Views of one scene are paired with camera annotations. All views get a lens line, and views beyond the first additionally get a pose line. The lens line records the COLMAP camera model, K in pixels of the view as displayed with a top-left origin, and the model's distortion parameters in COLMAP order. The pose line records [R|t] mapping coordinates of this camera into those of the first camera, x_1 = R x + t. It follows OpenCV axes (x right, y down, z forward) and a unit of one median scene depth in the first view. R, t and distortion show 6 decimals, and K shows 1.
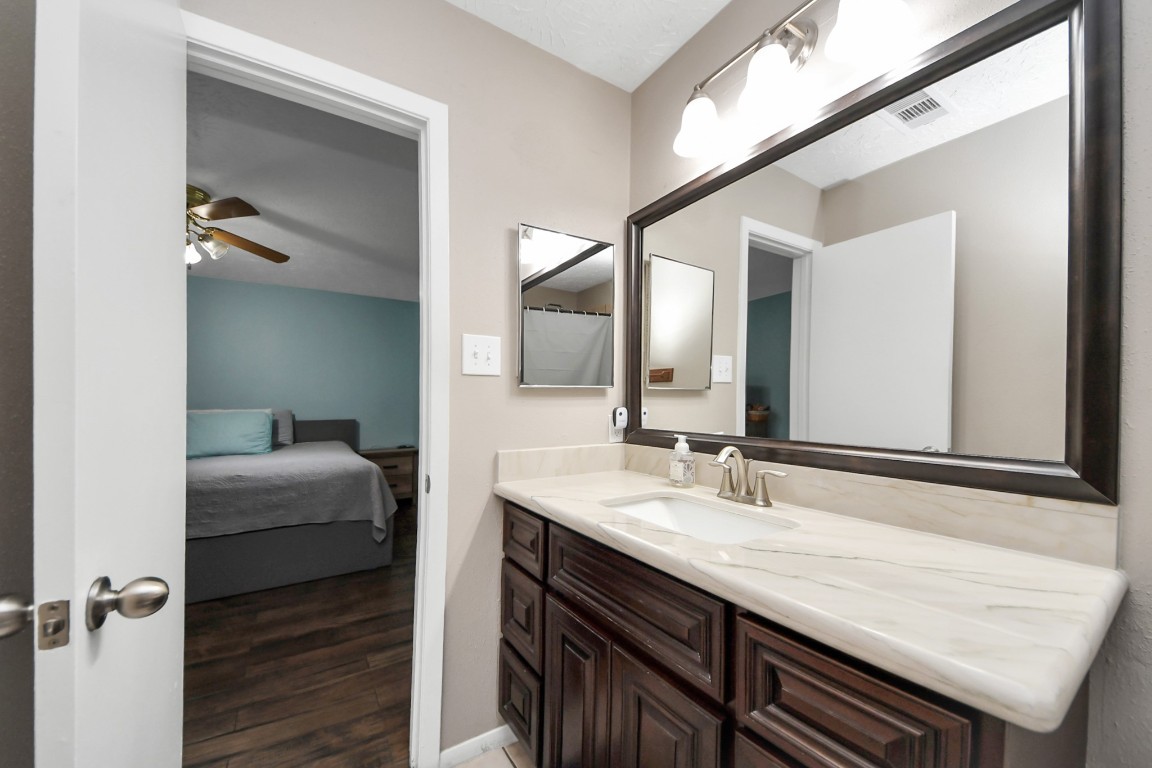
lens RADIAL K [[417.6, 0, 570.9], [0, 417.6, 398.0], [0, 0, 1]] dist [0.011678, -0.015722]
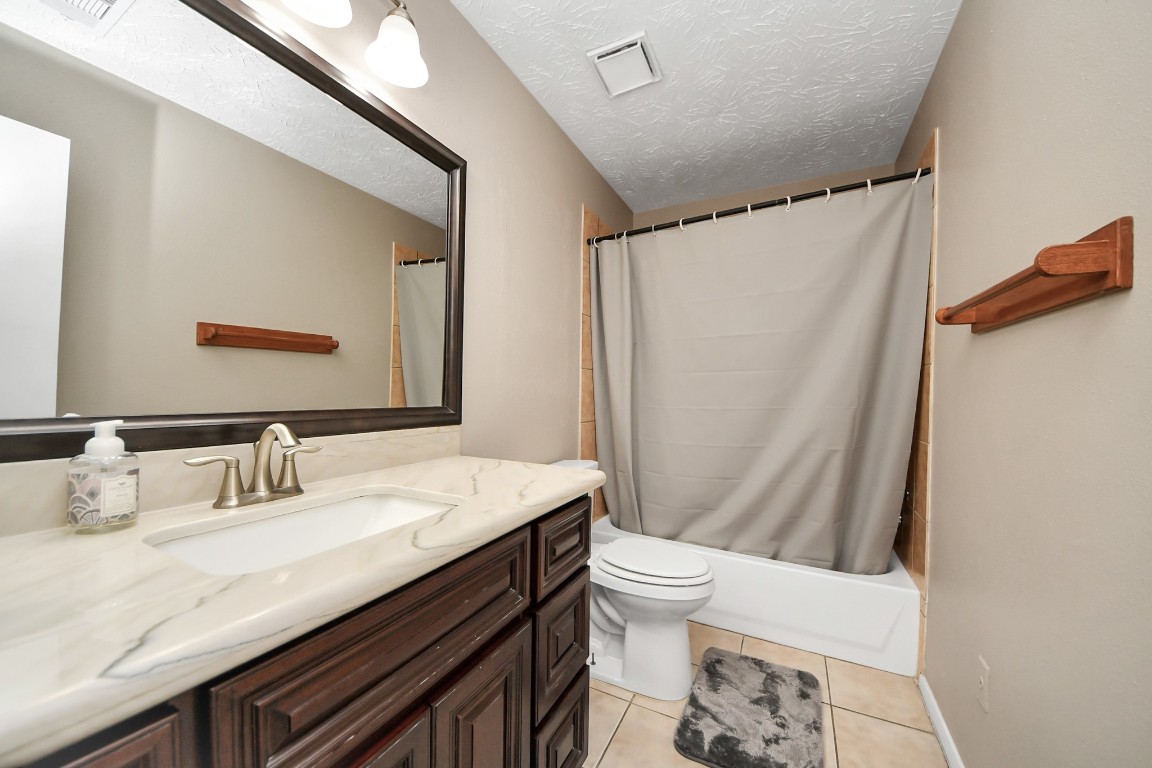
lens RADIAL K [[425.0, 0, 570.2], [0, 425.0, 383.7], [0, 0, 1]] dist [0.042218, -0.028836]
pose [[-0.491305, 0.013418, 0.870884, -0.501203], [-0.012310, 0.999674, -0.022347, 0.061497], [-0.870901, -0.021699, -0.490980, 0.957701]]
